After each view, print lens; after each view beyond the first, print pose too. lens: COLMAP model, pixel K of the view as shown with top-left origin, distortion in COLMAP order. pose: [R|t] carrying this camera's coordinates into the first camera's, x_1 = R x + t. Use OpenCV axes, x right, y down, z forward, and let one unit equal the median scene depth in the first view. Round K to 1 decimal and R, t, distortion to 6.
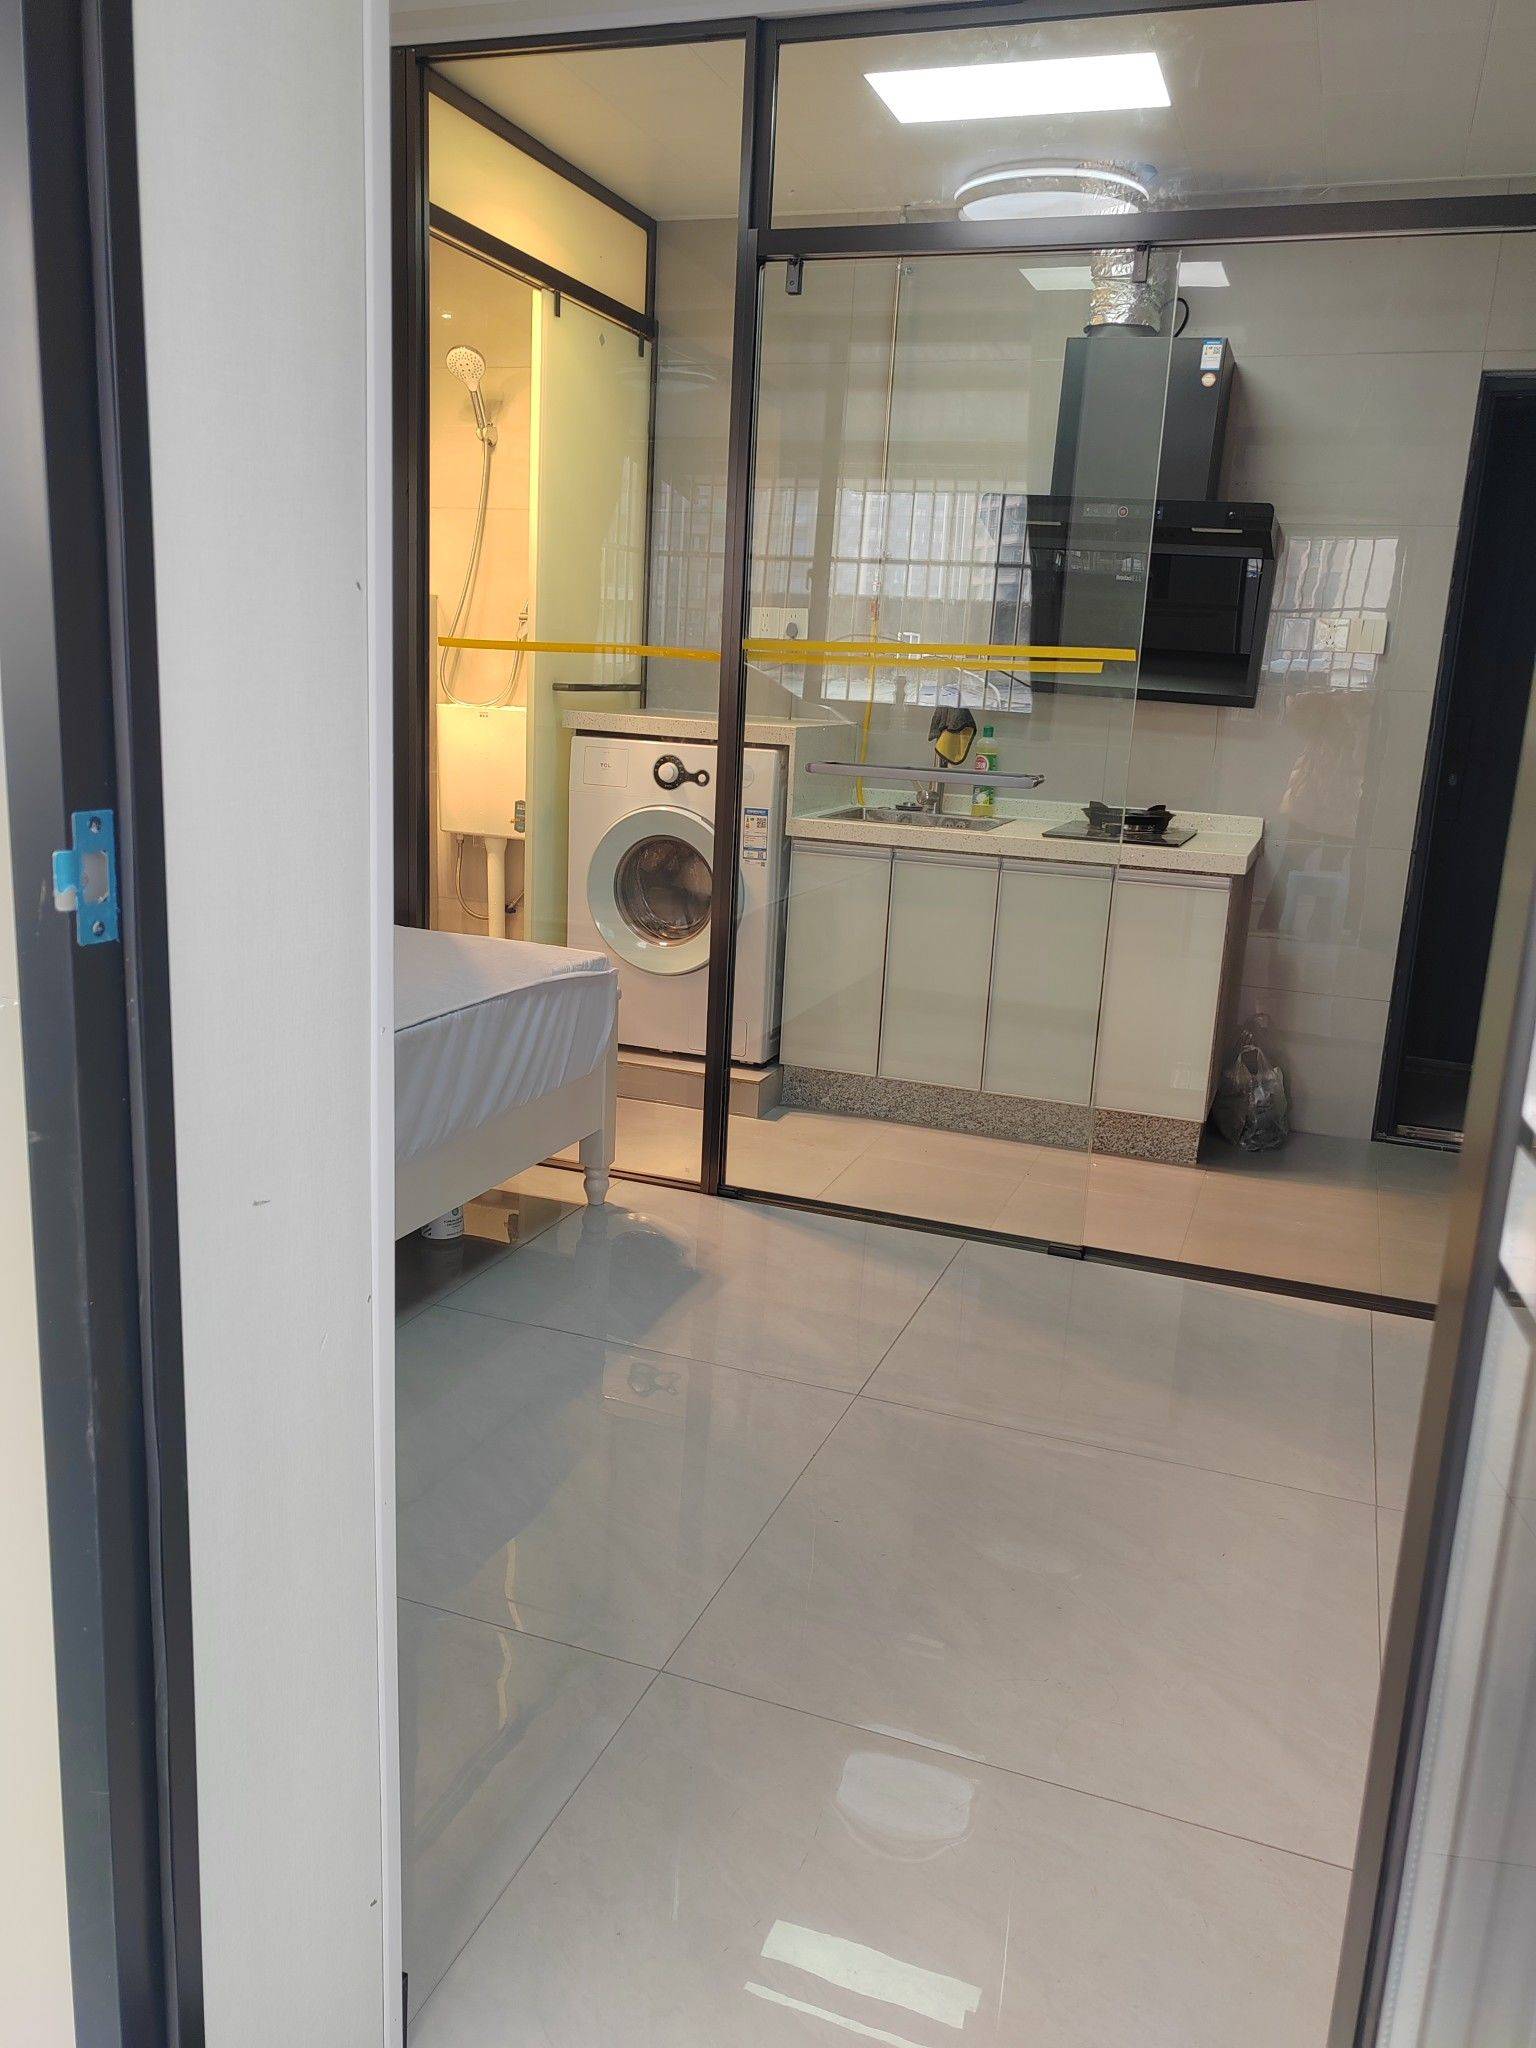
lens RADIAL K [[1555.7, 0, 768.7], [0, 1555.7, 1013.5], [0, 0, 1]] dist [0.026411, -0.003561]
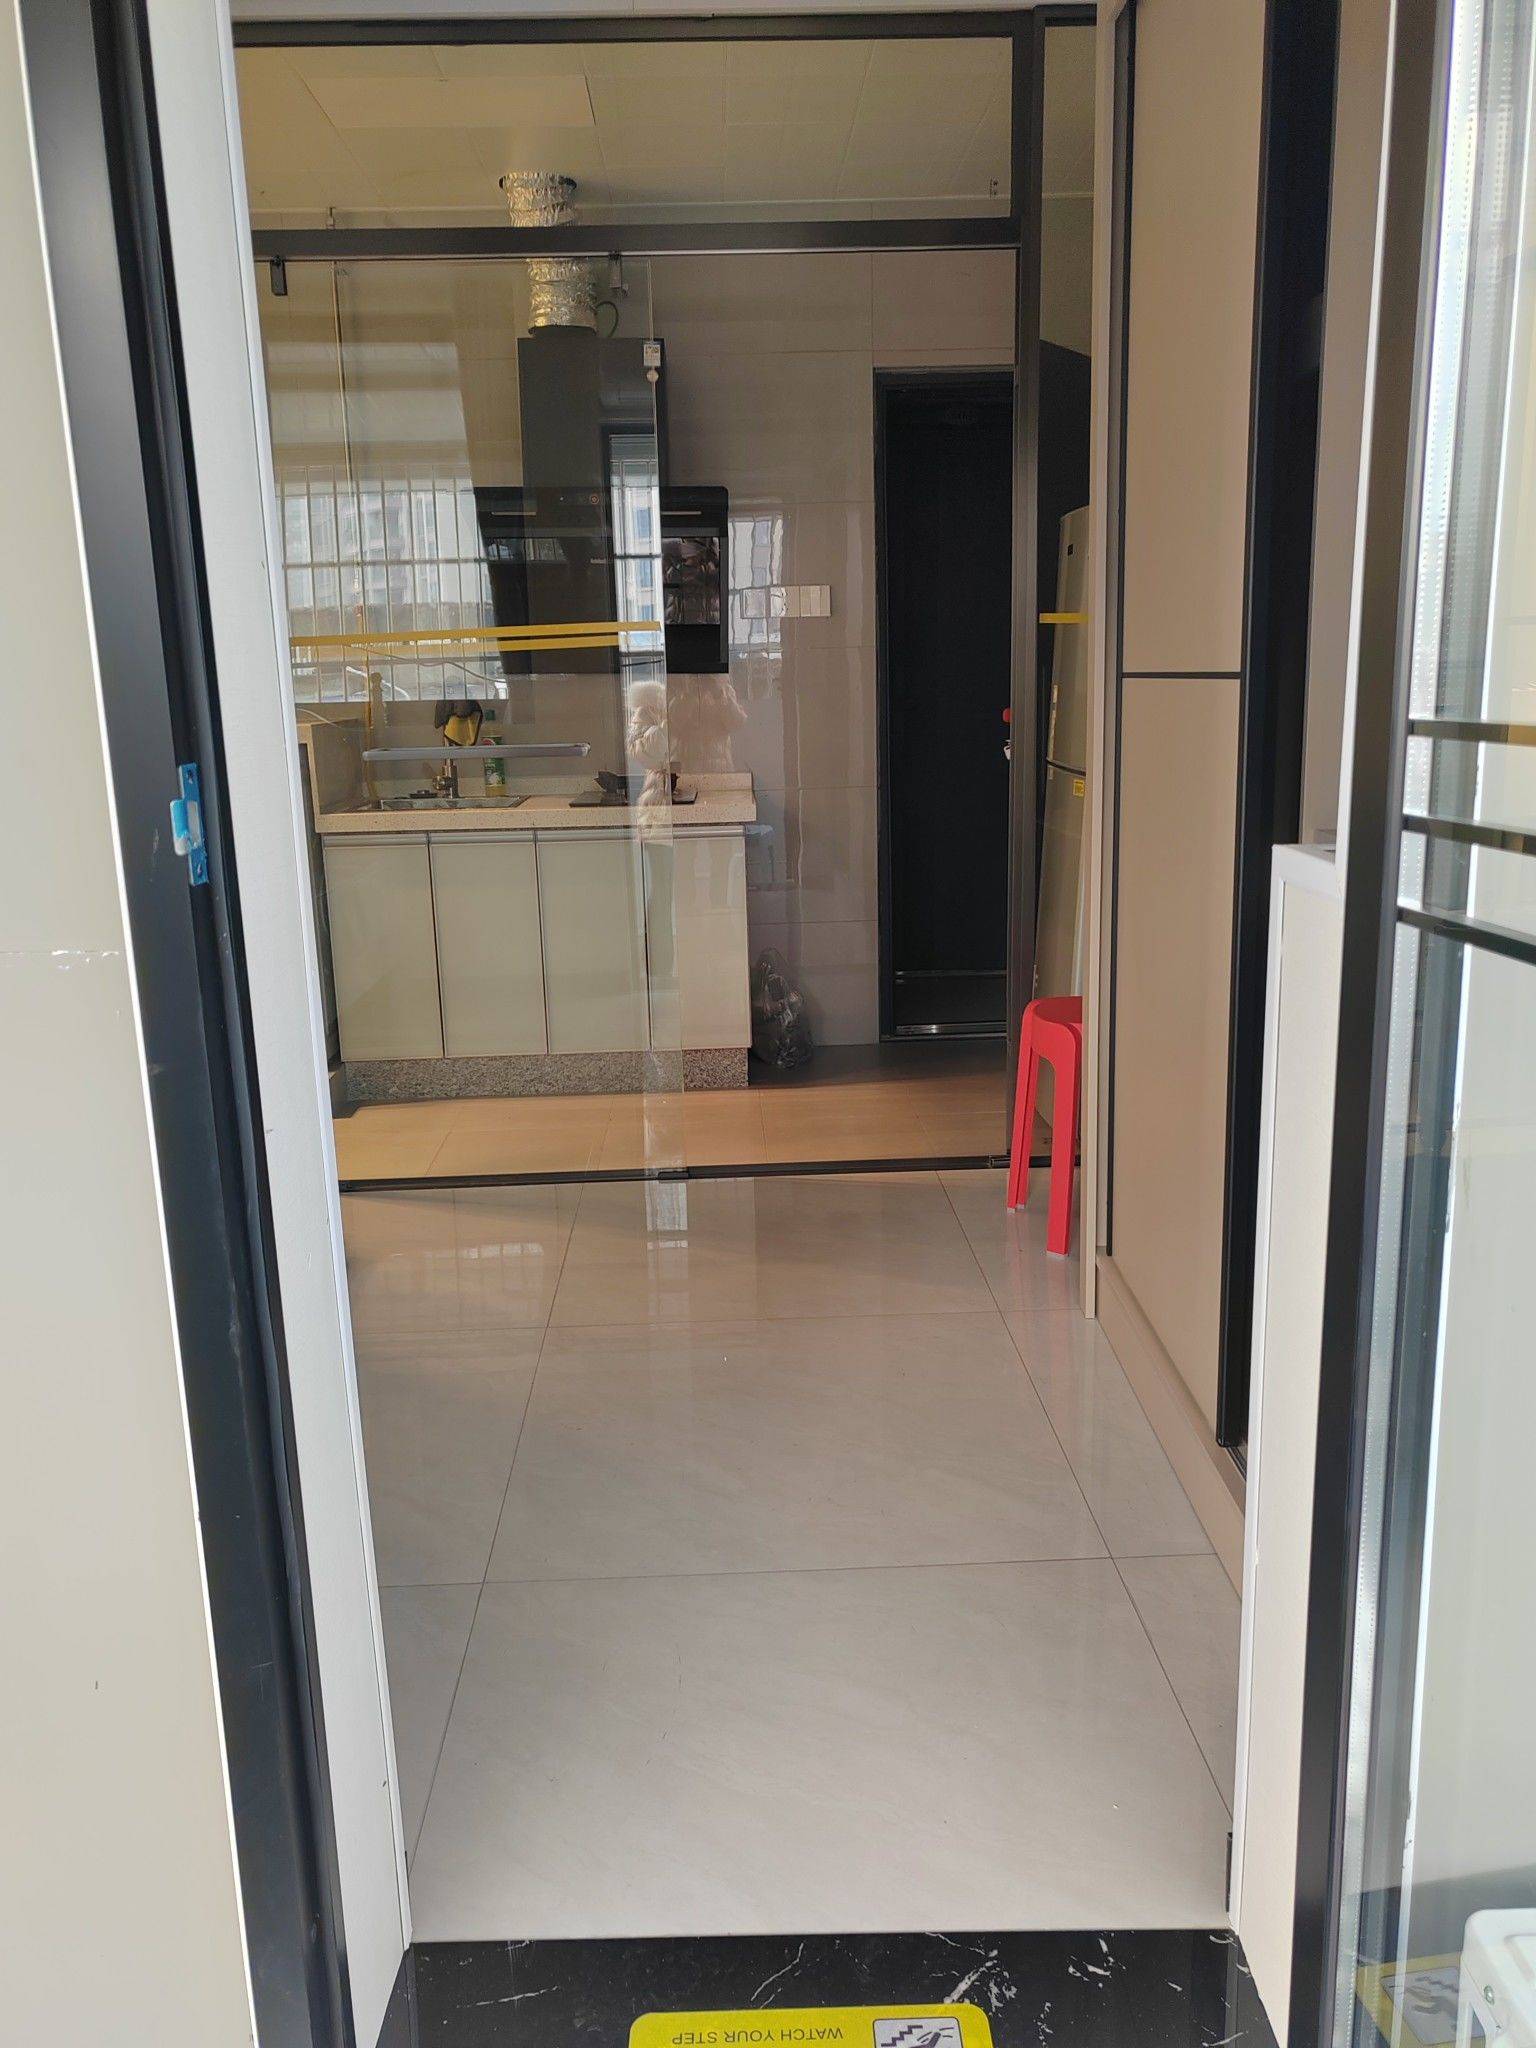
lens RADIAL K [[1557.2, 0, 768.0], [0, 1557.2, 1024.0], [0, 0, 1]] dist [0.008756, 0.001545]
pose [[0.921787, -0.157665, 0.354189, -0.095030], [0.155206, 0.987243, 0.035536, 0.015600], [-0.355273, 0.022216, 0.934498, -0.036840]]
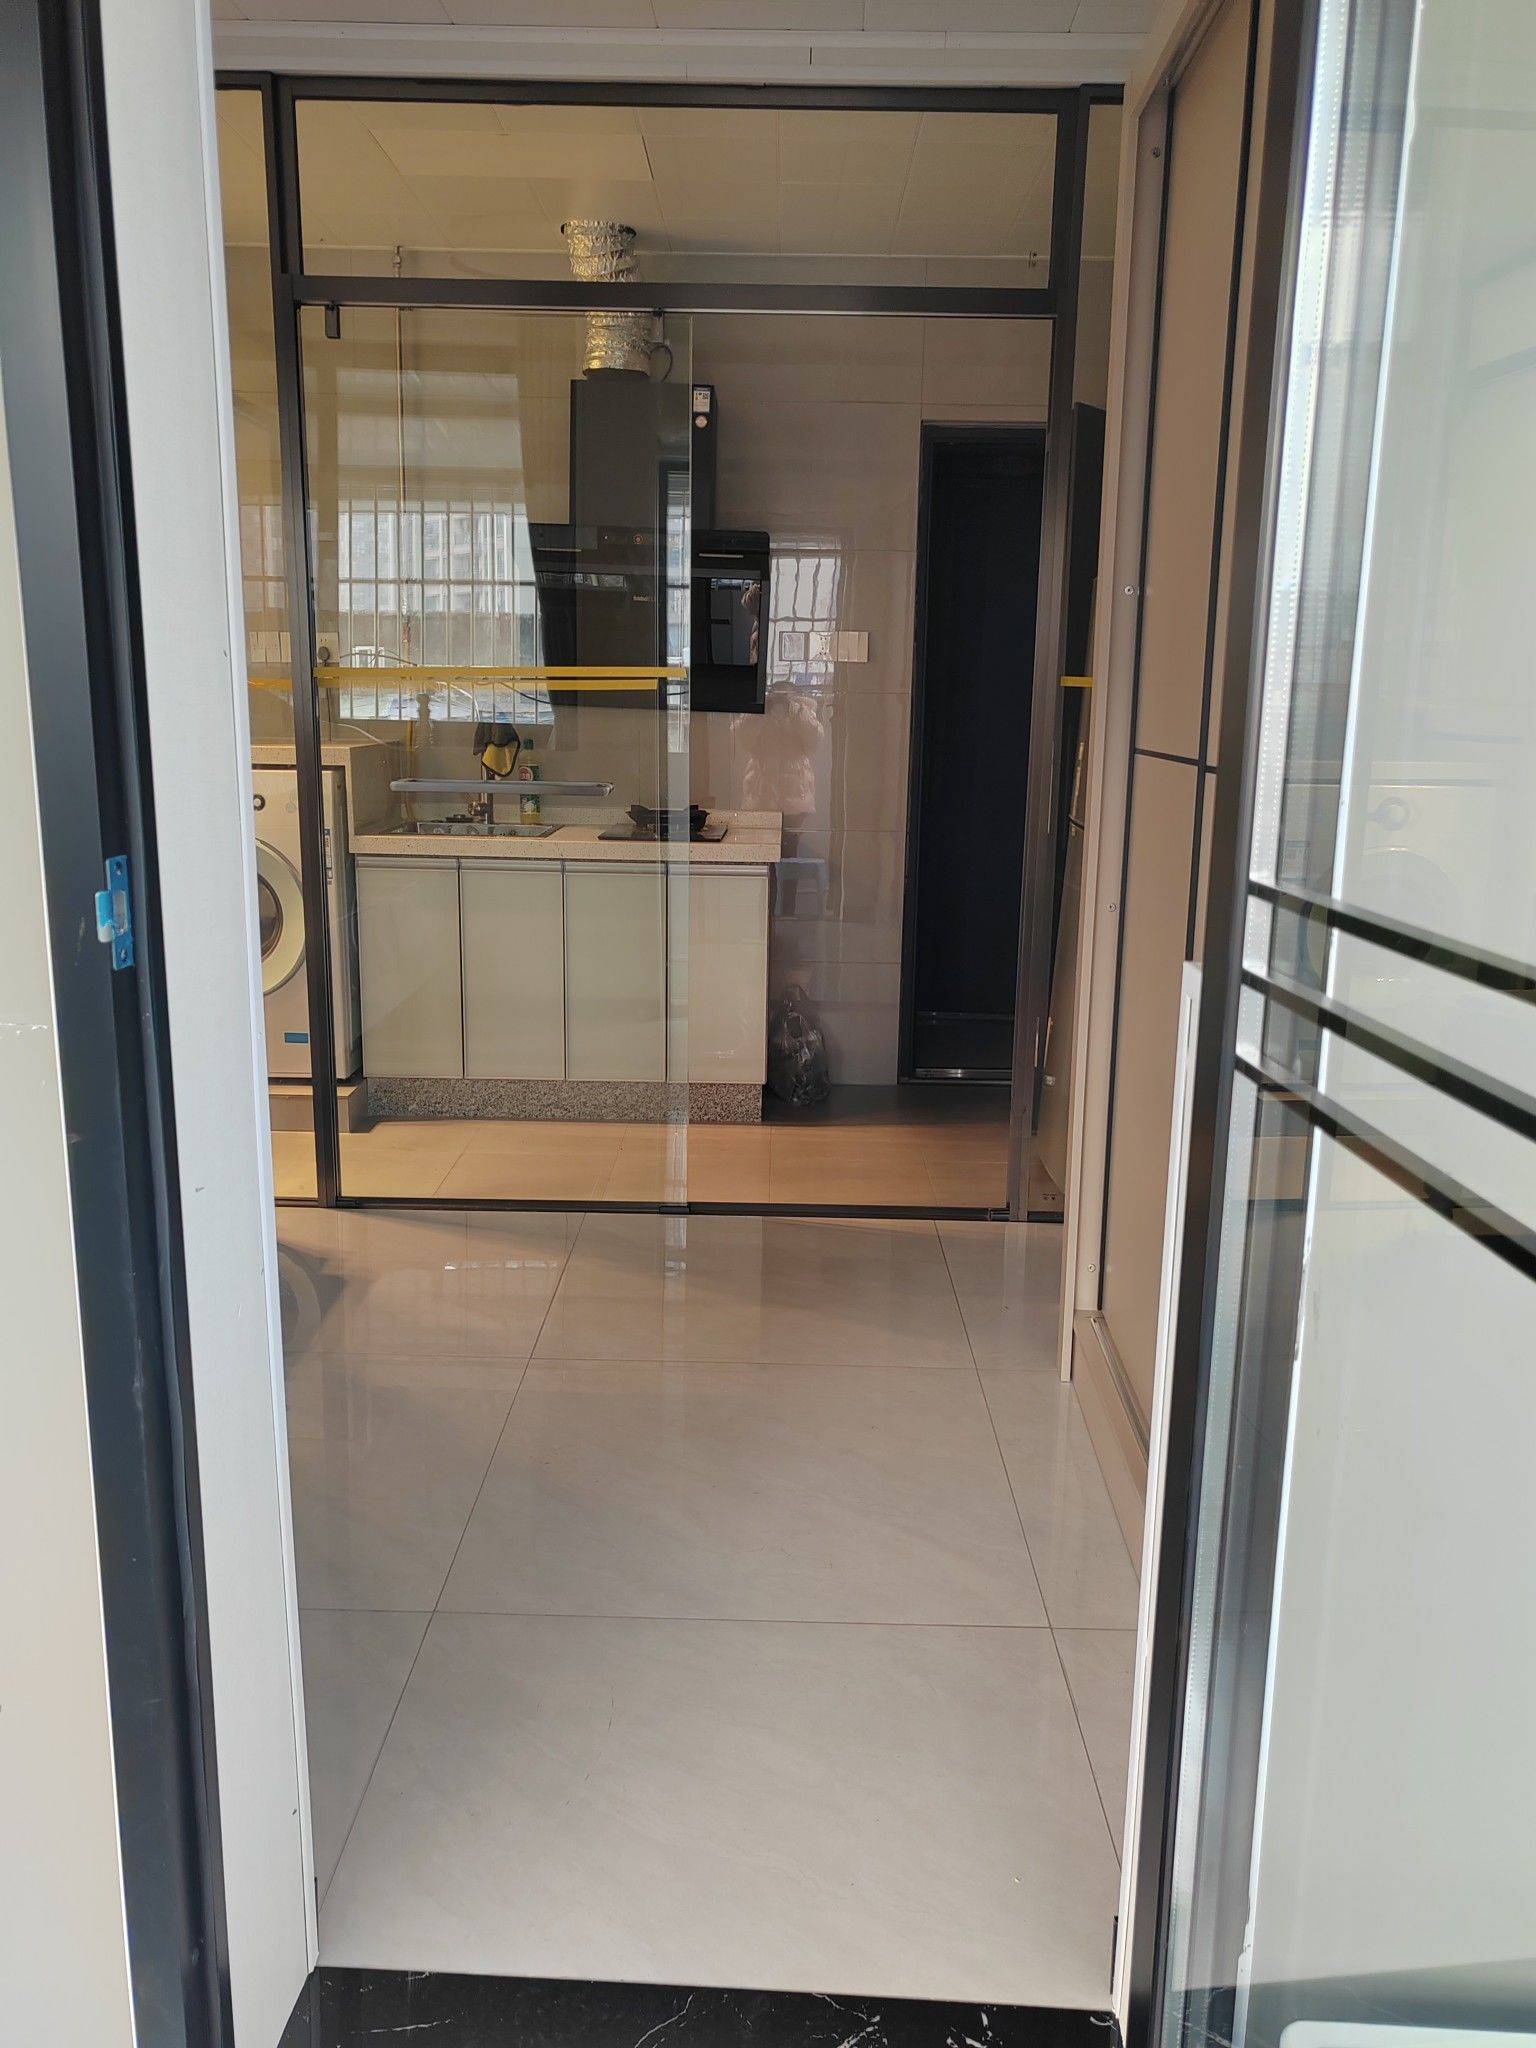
lens RADIAL K [[1557.2, 0, 768.0], [0, 1557.2, 1024.0], [0, 0, 1]] dist [0.008756, 0.001545]
pose [[0.940602, -0.105688, 0.322643, -0.072644], [0.104952, 0.994282, 0.019730, 0.005145], [-0.322883, 0.015304, 0.946315, -0.057296]]
